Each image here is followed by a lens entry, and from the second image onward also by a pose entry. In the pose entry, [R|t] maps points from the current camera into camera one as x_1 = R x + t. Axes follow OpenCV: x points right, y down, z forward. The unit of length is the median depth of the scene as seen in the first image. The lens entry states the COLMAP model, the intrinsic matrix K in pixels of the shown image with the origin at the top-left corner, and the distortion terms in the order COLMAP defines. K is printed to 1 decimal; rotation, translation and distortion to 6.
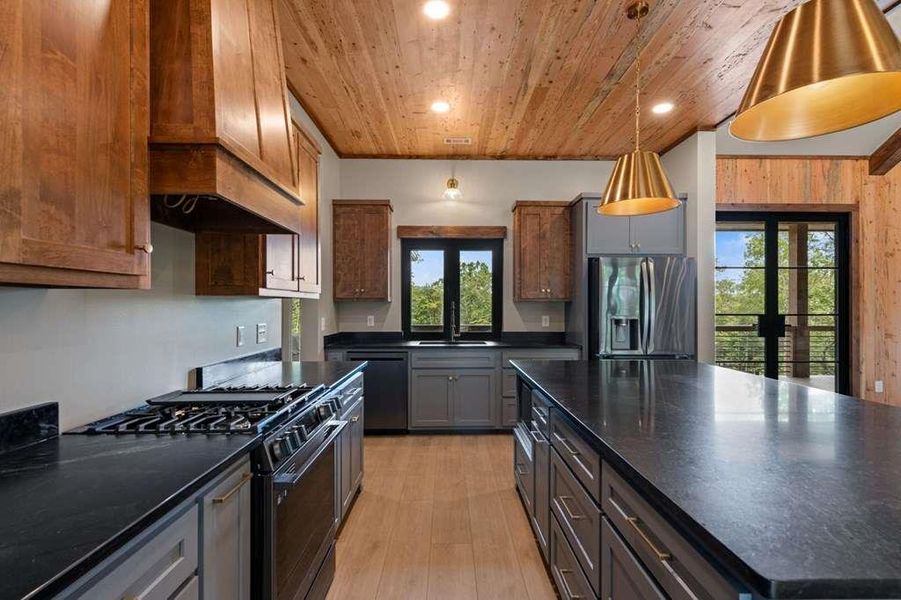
lens RADIAL K [[426.8, 0, 455.1], [0, 426.8, 307.0], [0, 0, 1]] dist [0.001412, 0.000046]
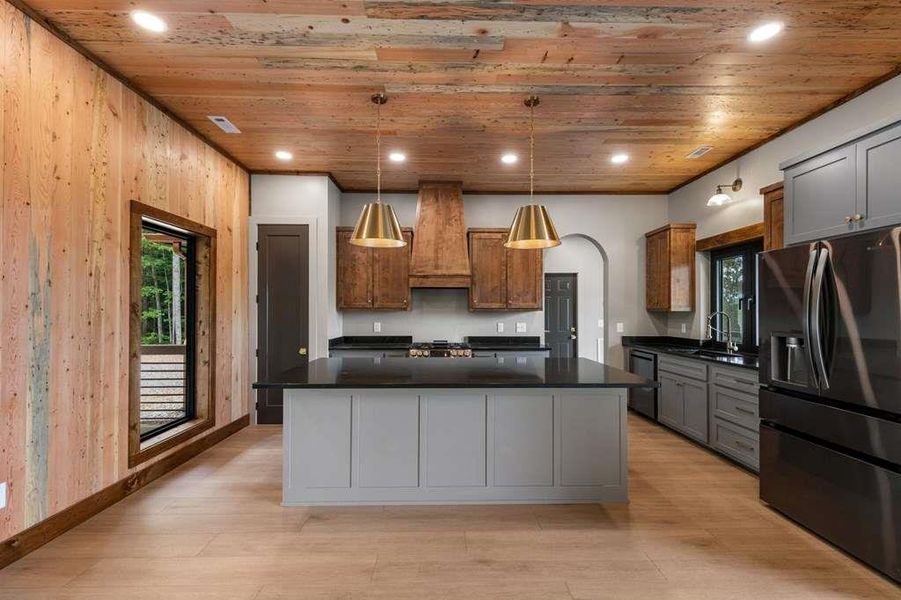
lens RADIAL K [[389.0, 0, 449.8], [0, 389.0, 307.9], [0, 0, 1]] dist [0.000441, -0.000433]
pose [[0.000260, -0.008503, -0.999964, 0.889523], [-0.003676, 0.999957, -0.008503, -0.011008], [0.999993, 0.003678, 0.000229, 0.394757]]
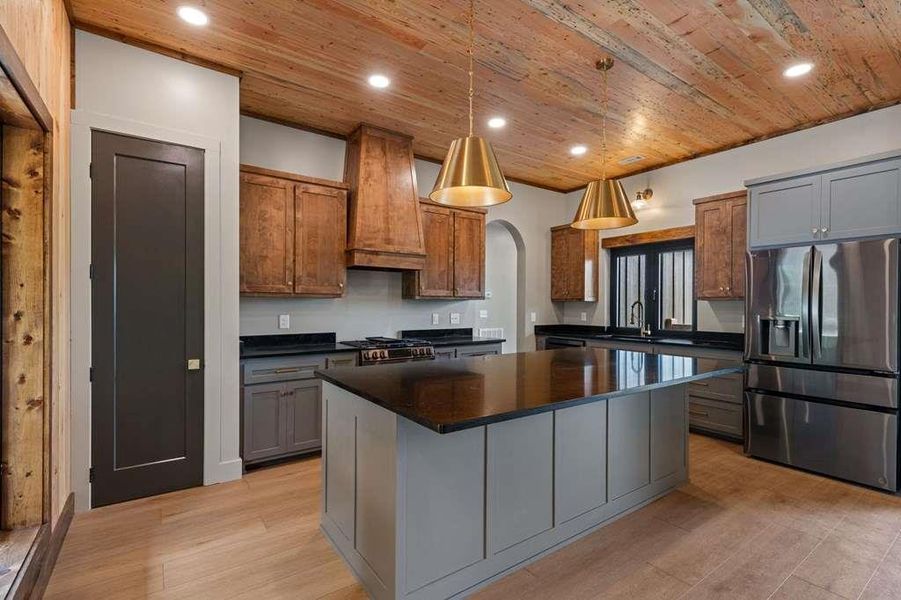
lens RADIAL K [[413.0, 0, 449.2], [0, 413.0, 306.3], [0, 0, 1]] dist [0.000692, -0.000501]
pose [[0.562625, 0.005781, -0.826692, 0.620289], [-0.006756, 0.999974, 0.002395, 0.001760], [0.826685, 0.004237, 0.562650, -0.018165]]
